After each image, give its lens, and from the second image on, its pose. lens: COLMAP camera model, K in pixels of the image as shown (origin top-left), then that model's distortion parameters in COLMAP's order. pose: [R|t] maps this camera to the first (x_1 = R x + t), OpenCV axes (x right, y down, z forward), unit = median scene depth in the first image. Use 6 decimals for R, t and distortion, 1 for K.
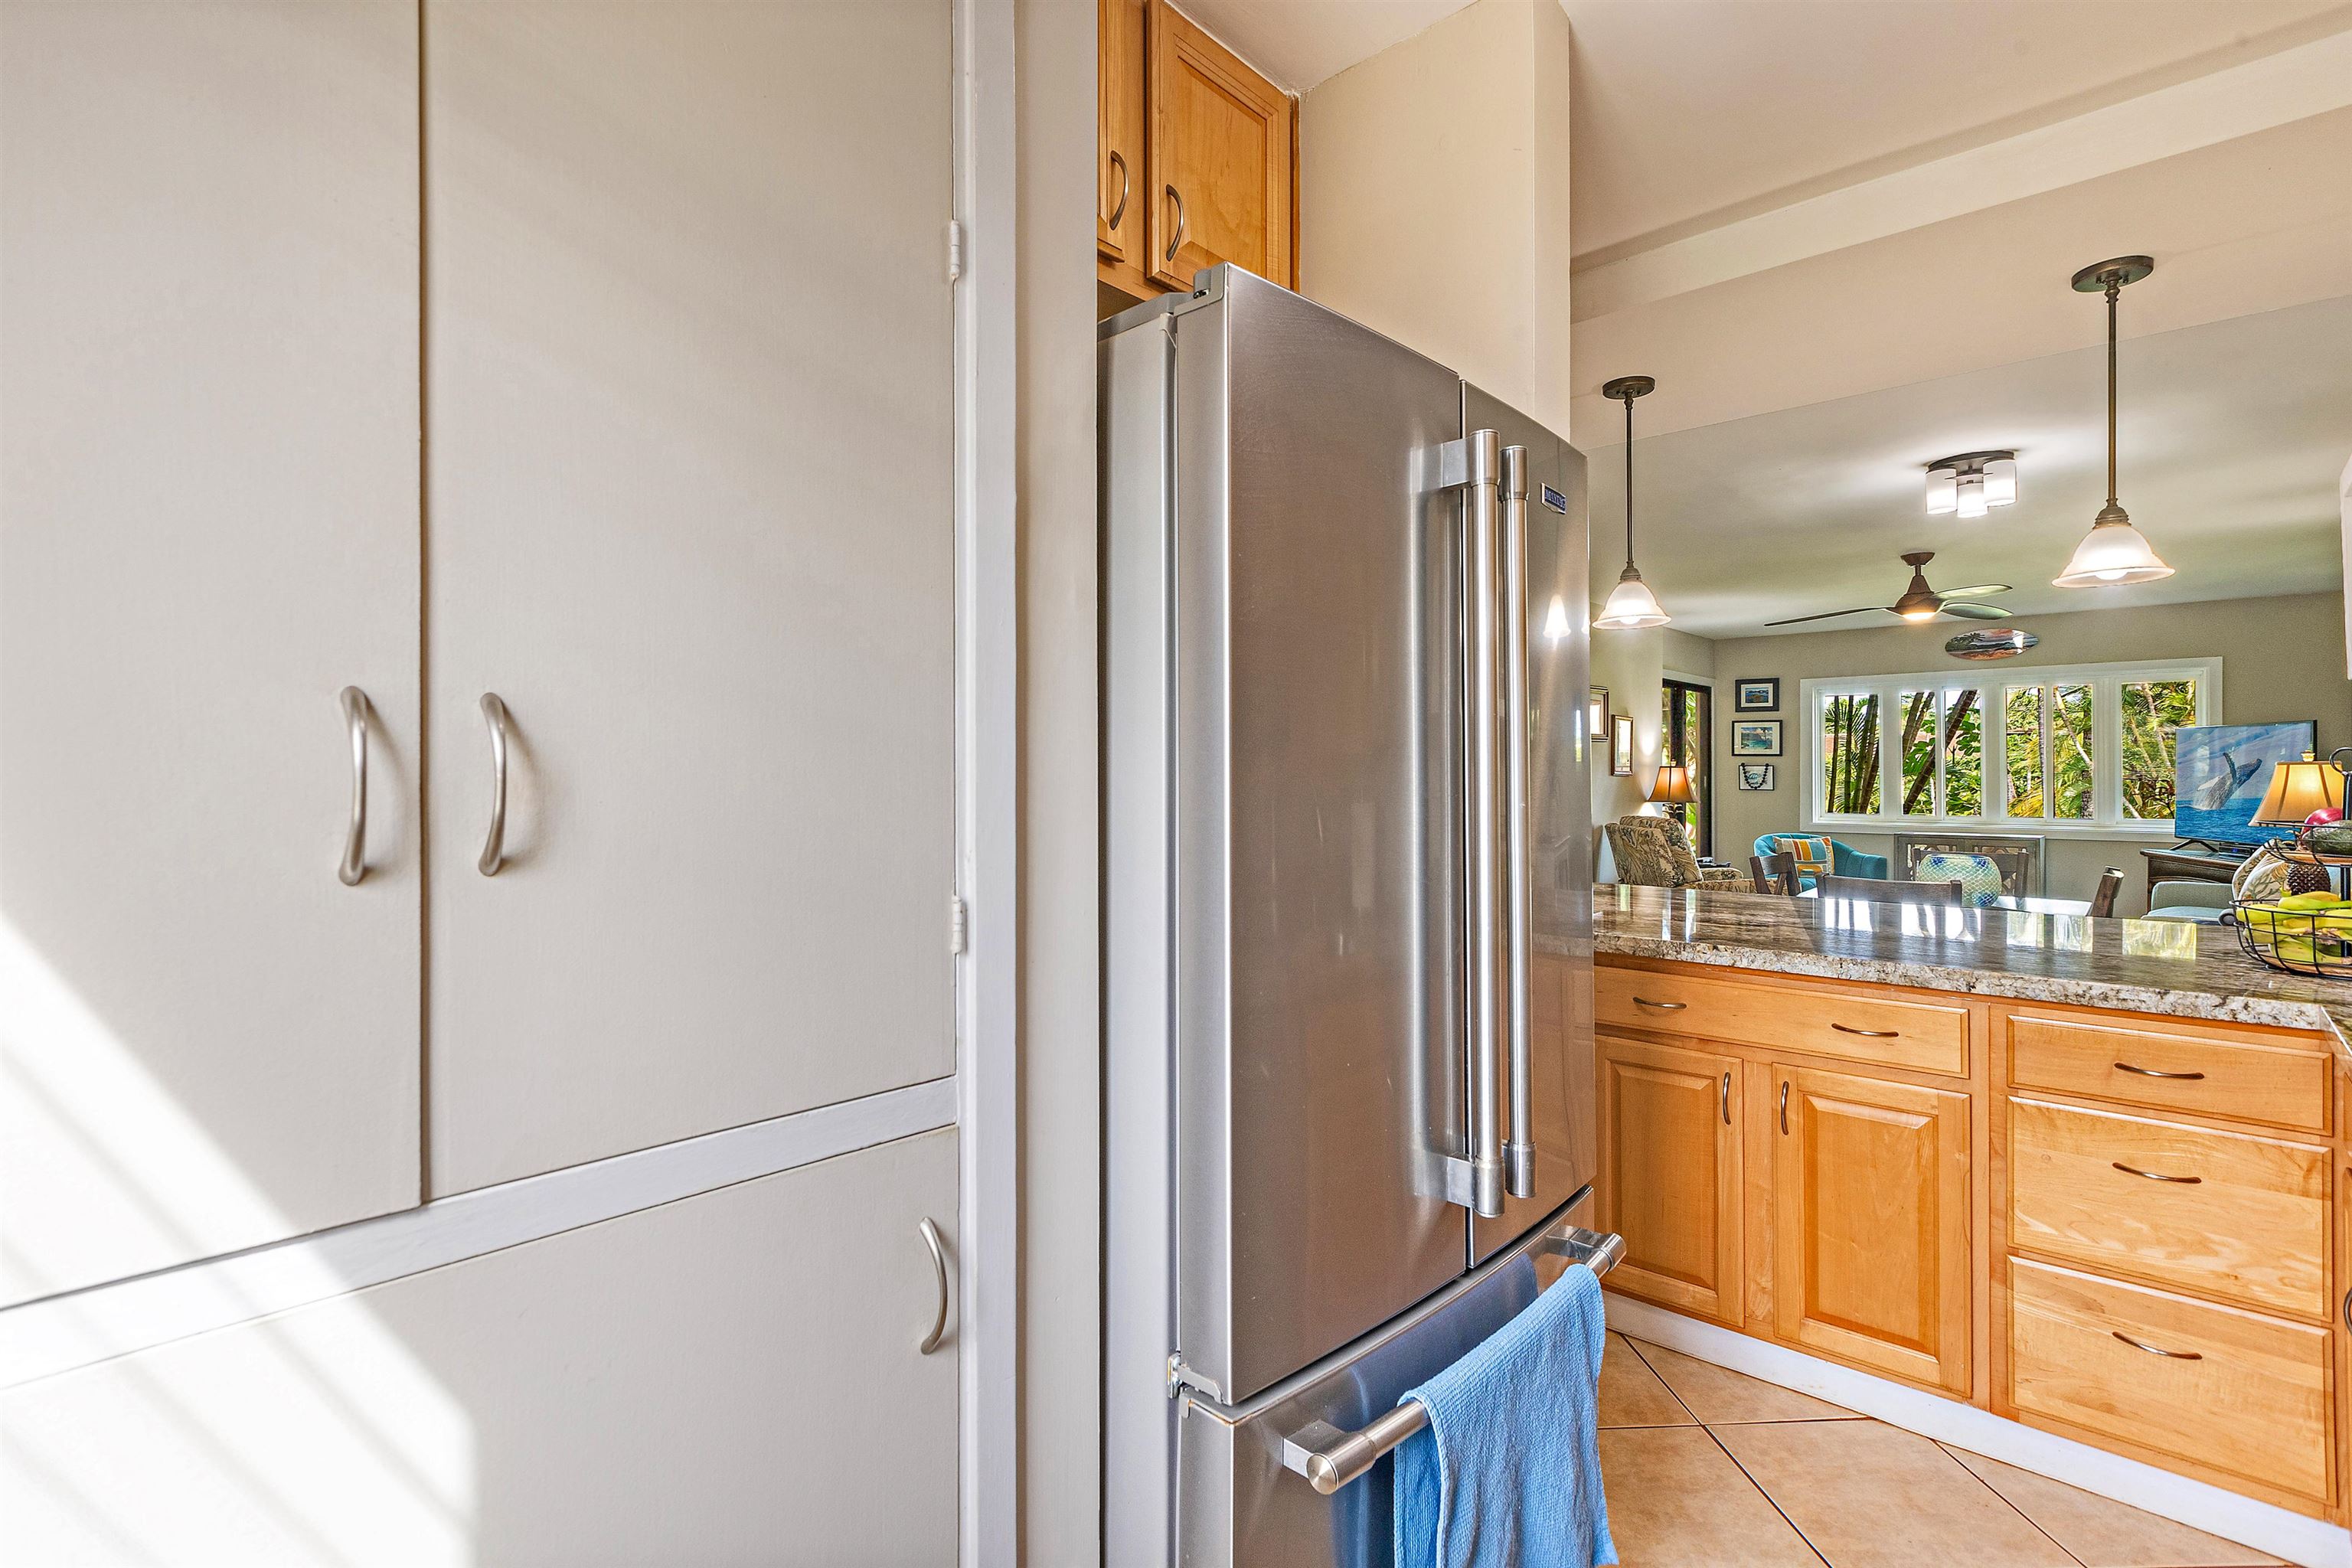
lens RADIAL K [[1091.0, 0, 1165.8], [0, 1091.0, 769.1], [0, 0, 1]] dist [0.004268, -0.001499]
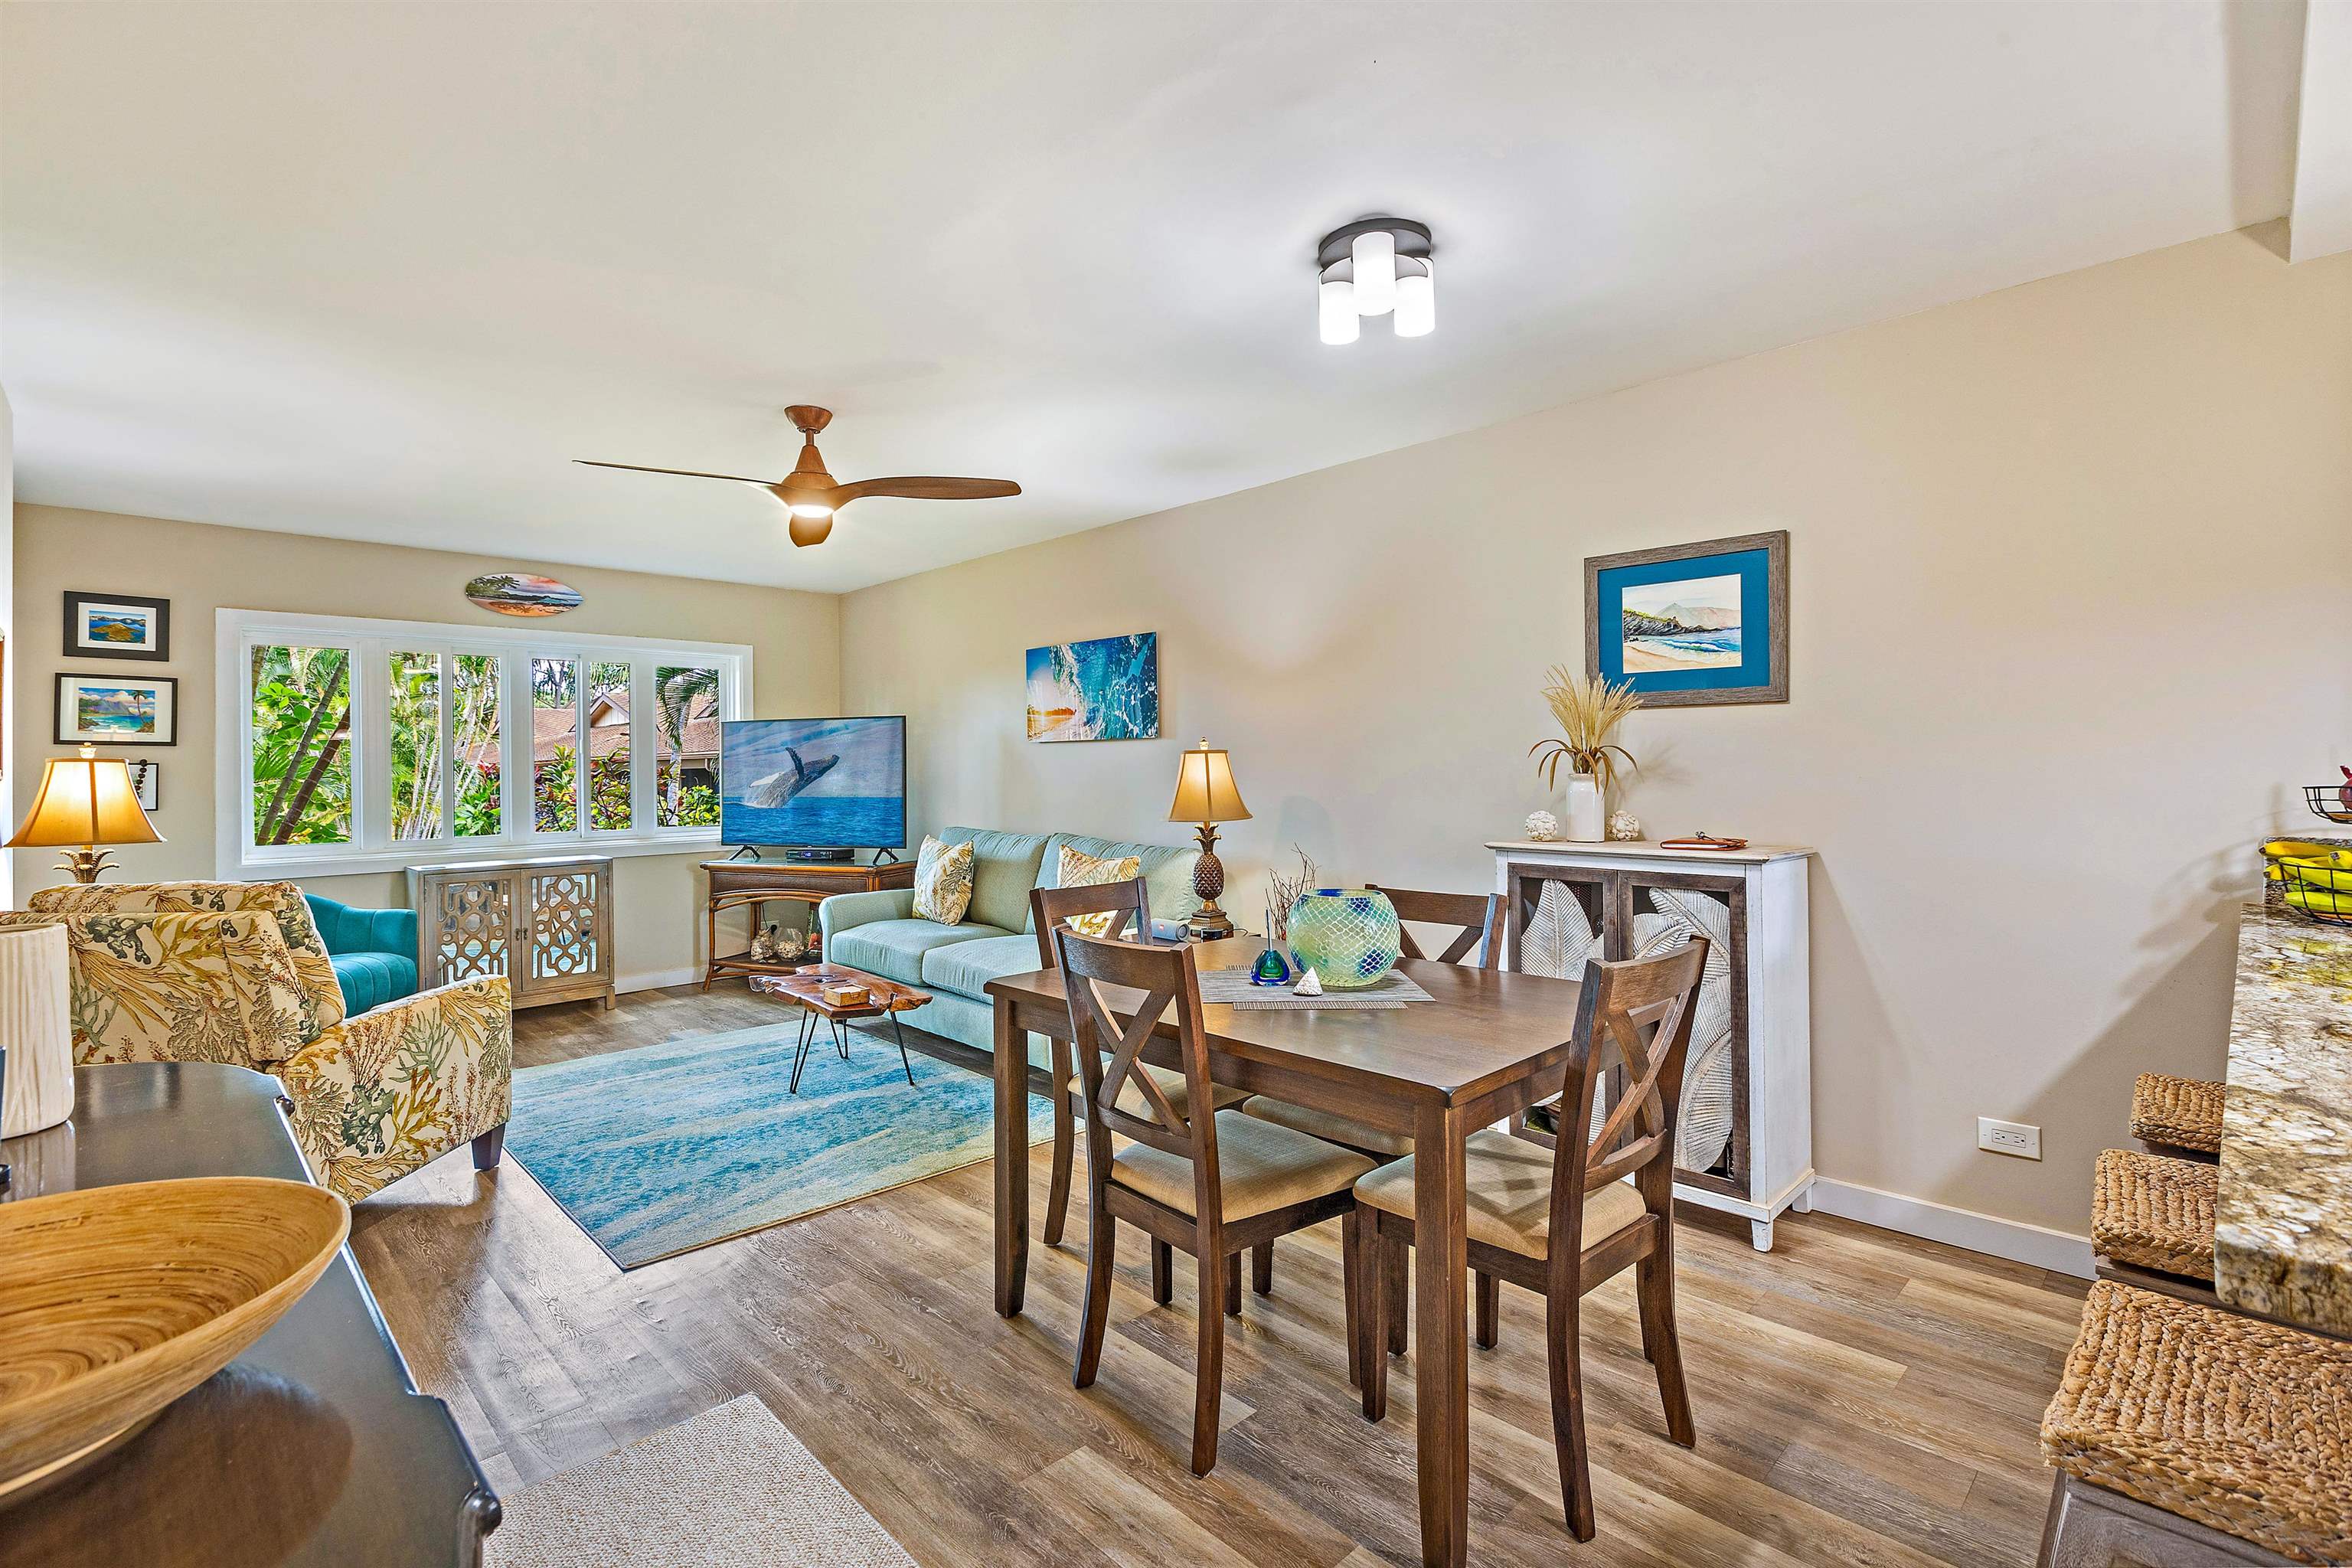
lens RADIAL K [[1091.0, 0, 1174.7], [0, 1091.0, 761.1], [0, 0, 1]] dist [0.004268, -0.001499]
pose [[0.055643, 0.008627, 0.998413, 0.060371], [0.009728, 0.999911, -0.009182, 0.005844], [-0.998403, 0.010223, 0.055554, 0.531113]]
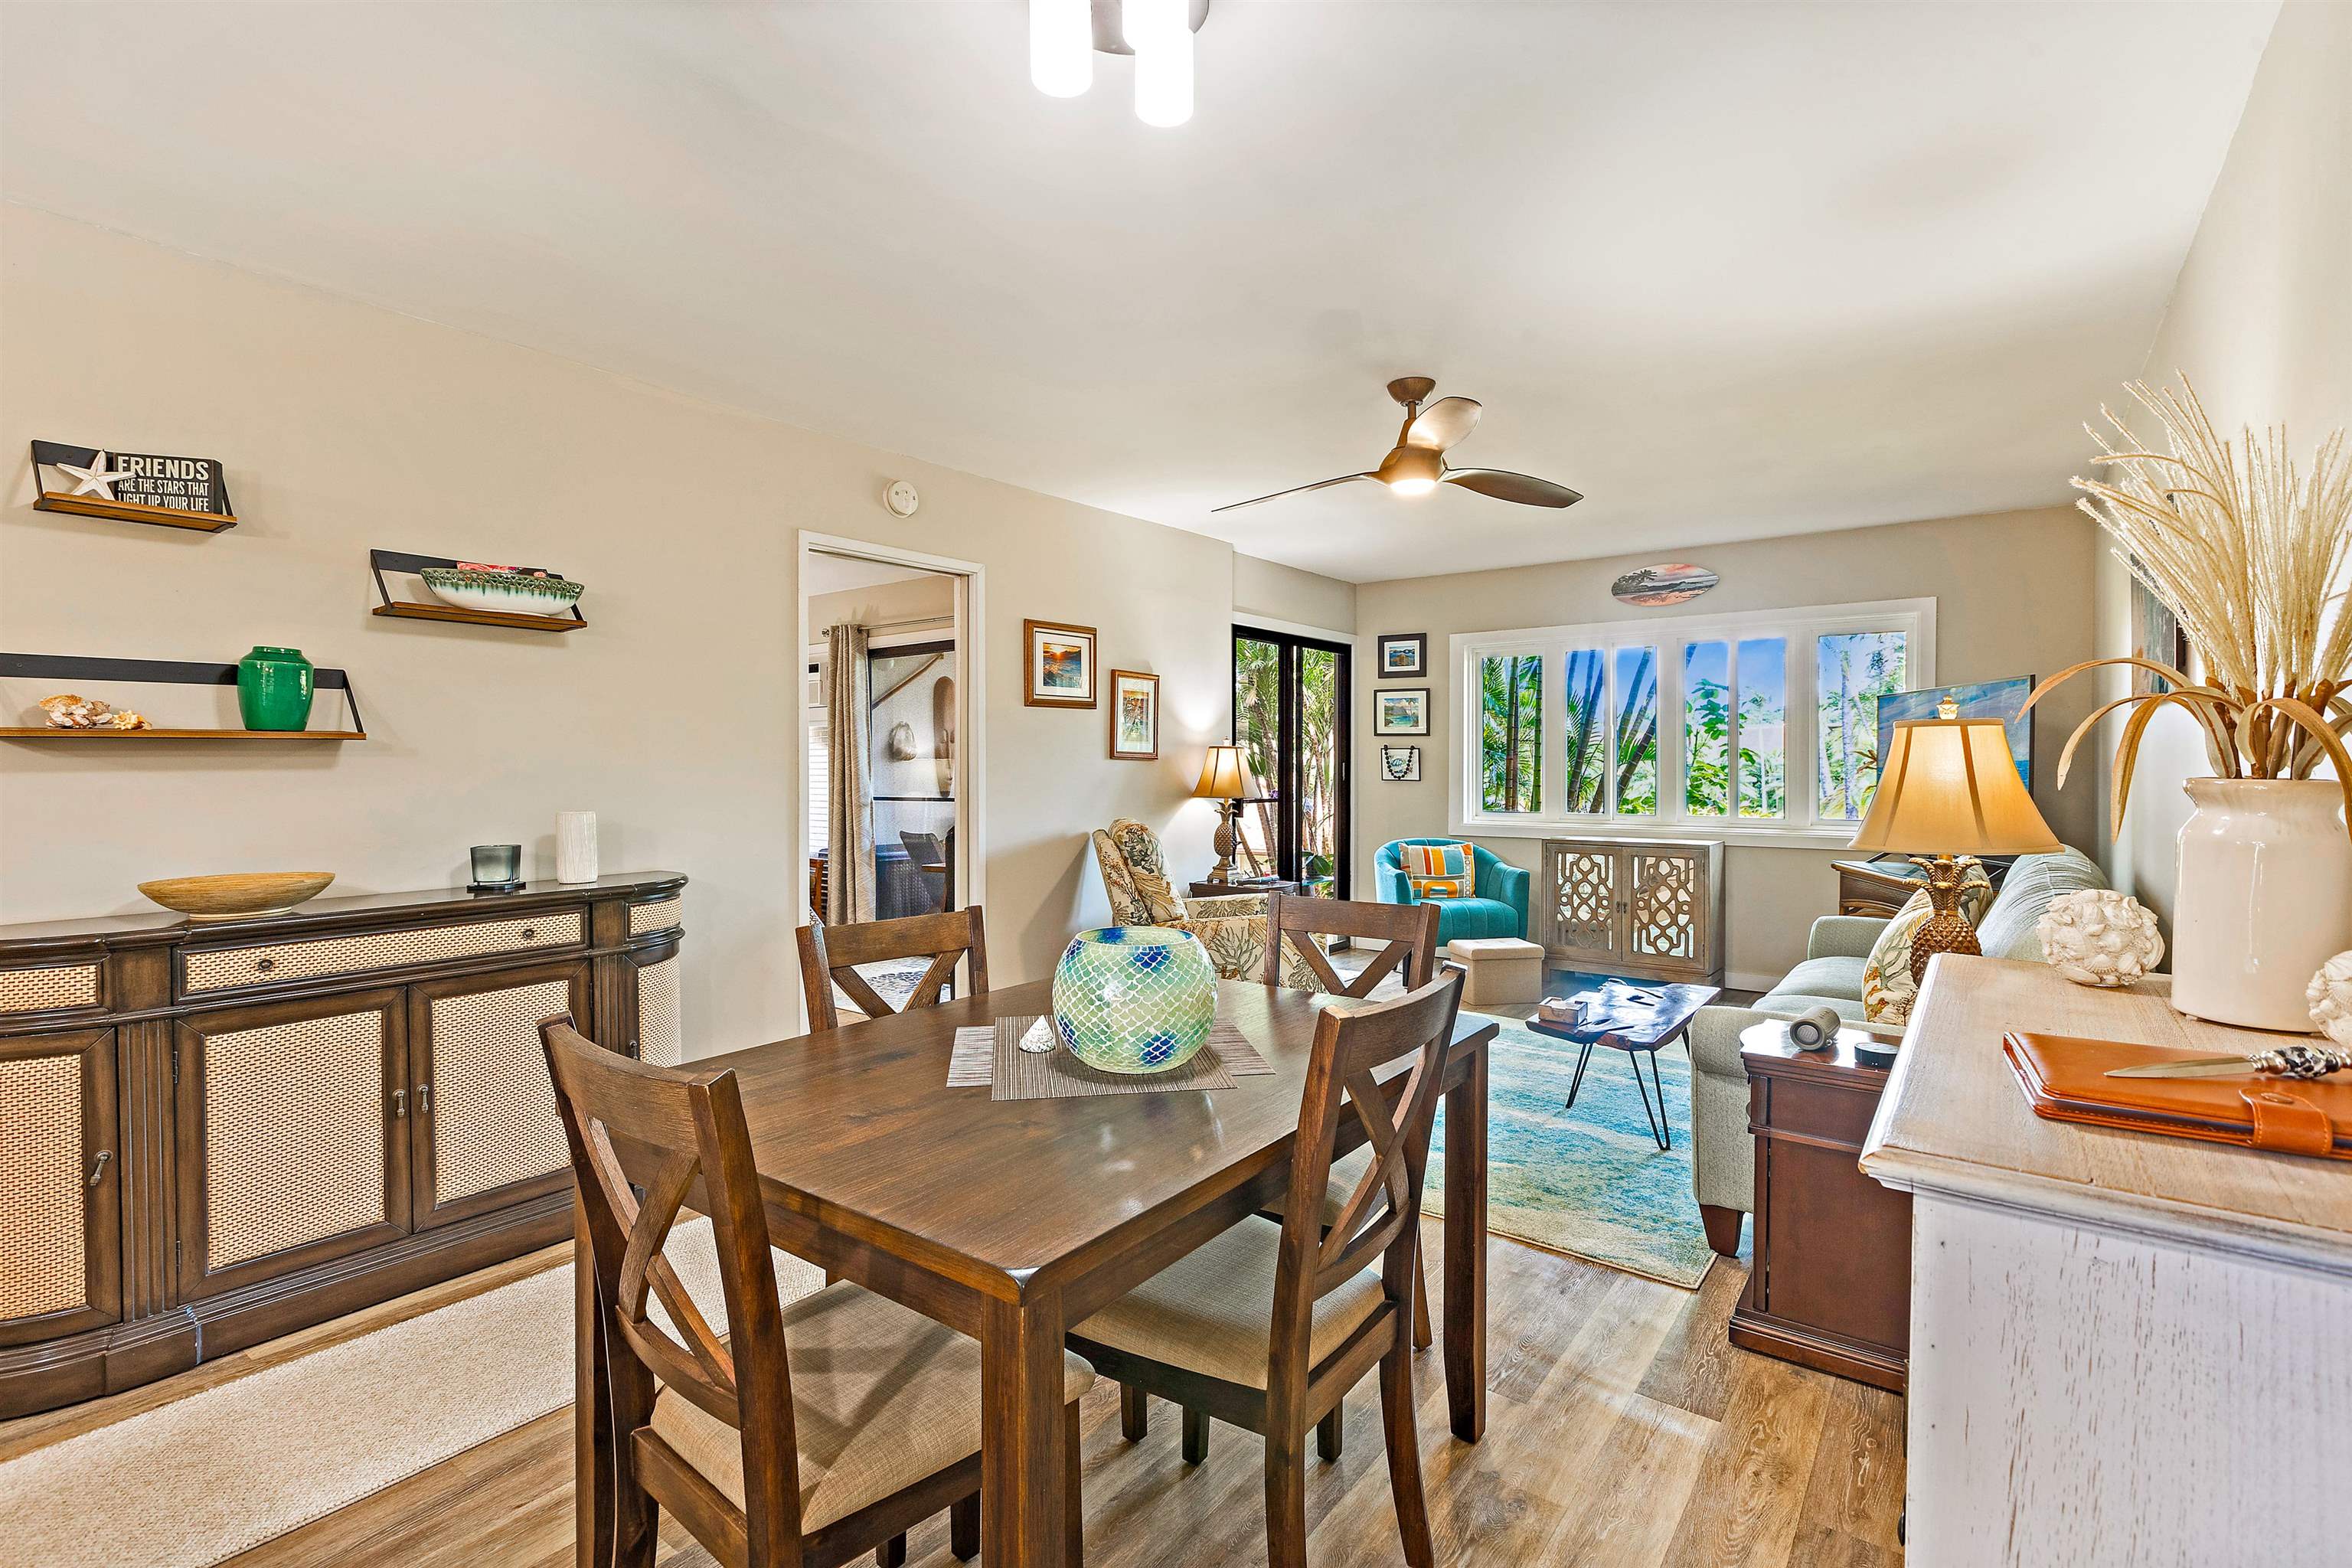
lens RADIAL K [[1091.0, 0, 1191.4], [0, 1091.0, 771.4], [0, 0, 1]] dist [0.004268, -0.001499]
pose [[0.994203, 0.000144, 0.107517, 0.352144], [-0.000984, 0.999969, 0.007768, 0.007769], [-0.107512, -0.007829, 0.994173, 0.292245]]
